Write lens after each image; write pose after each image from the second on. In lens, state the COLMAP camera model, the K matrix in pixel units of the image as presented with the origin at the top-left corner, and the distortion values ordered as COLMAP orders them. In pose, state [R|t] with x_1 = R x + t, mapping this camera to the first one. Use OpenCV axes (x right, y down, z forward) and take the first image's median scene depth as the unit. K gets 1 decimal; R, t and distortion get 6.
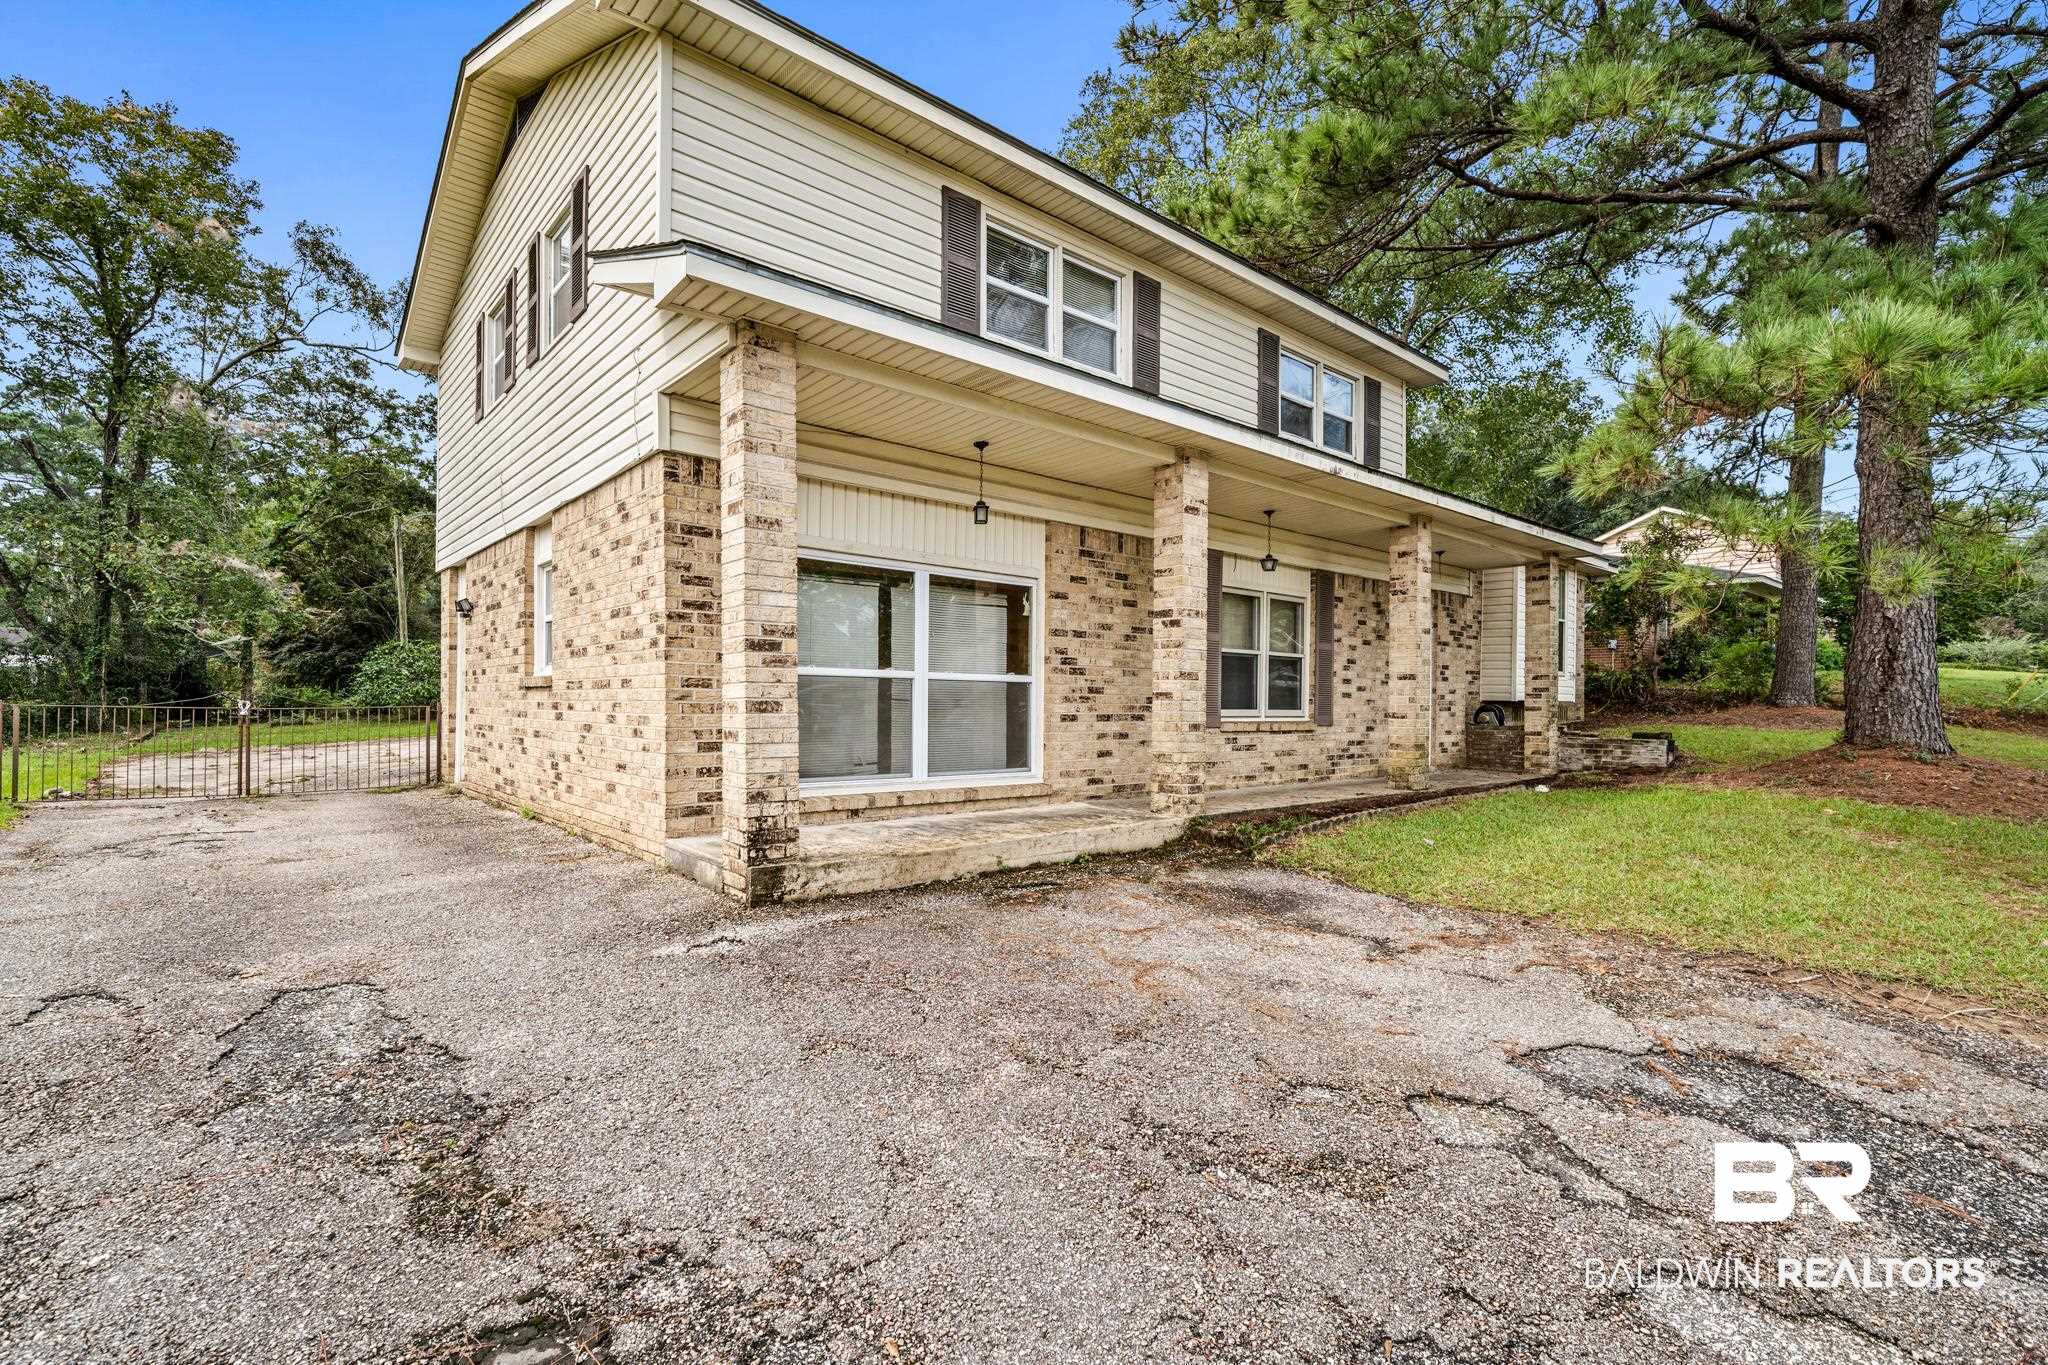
lens RADIAL K [[933.7, 0, 1023.6], [0, 933.7, 697.3], [0, 0, 1]] dist [0.001490, -0.000007]
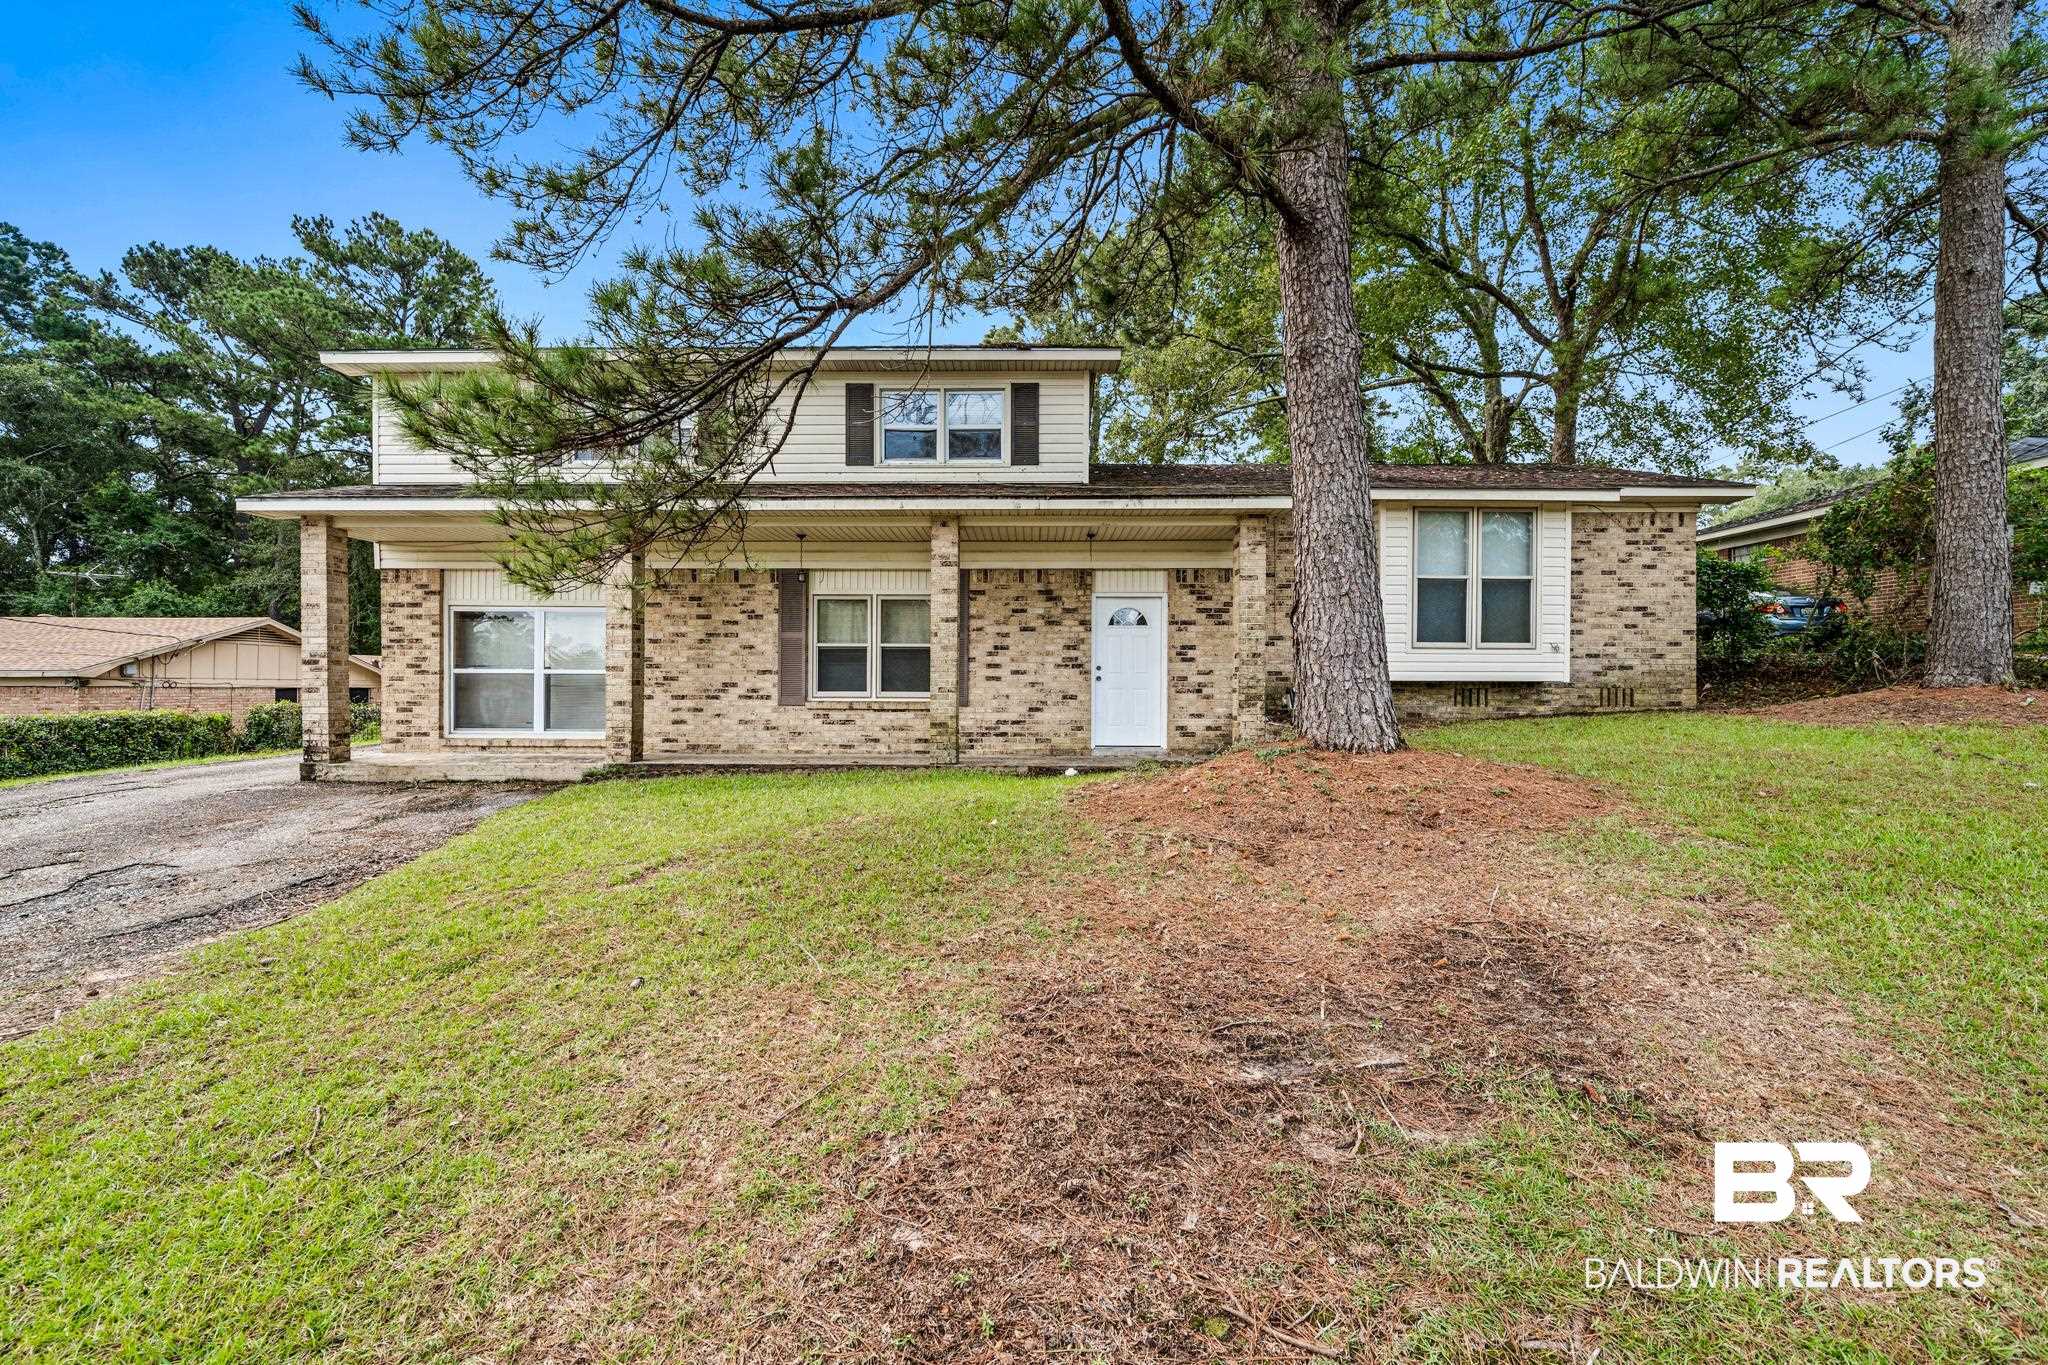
lens RADIAL K [[819.4, 0, 1025.7], [0, 819.4, 681.8], [0, 0, 1]] dist [-0.001310, -0.000081]
pose [[0.753050, -0.009962, -0.657887, 1.108660], [0.008673, 0.999949, -0.005214, 0.007715], [0.657906, -0.001779, 0.753098, 0.326610]]
